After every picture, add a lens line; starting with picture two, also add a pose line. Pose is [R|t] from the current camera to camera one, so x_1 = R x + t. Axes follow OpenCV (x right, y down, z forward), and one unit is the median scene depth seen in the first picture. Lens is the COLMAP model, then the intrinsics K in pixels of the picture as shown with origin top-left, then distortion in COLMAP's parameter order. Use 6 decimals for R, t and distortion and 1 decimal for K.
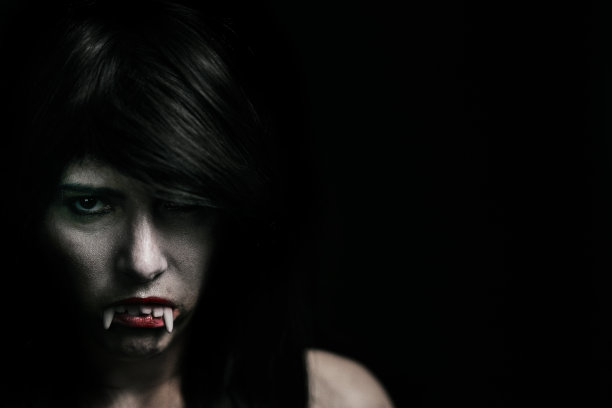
lens RADIAL K [[1544.0, 0, 305.4], [0, 1544.0, 205.9], [0, 0, 1]] dist [0.136390, 0.000000]
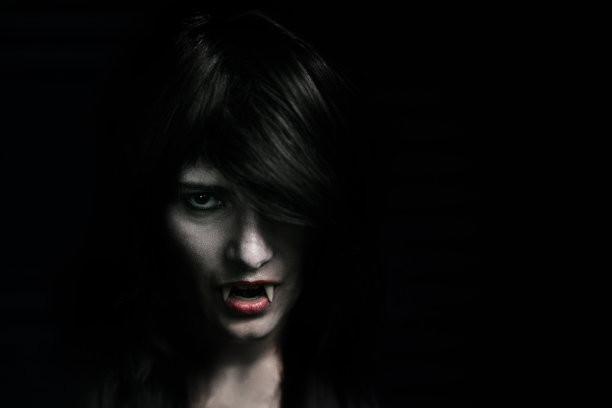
lens RADIAL K [[1544.0, 0, 306.6], [0, 1544.0, 205.3], [0, 0, 1]] dist [0.136390, 0.000000]
pose [[0.997636, 0.004236, -0.068586, 0.012121], [-0.003756, 0.999968, 0.007116, -0.006260], [0.068614, -0.006842, 0.997620, -0.111634]]
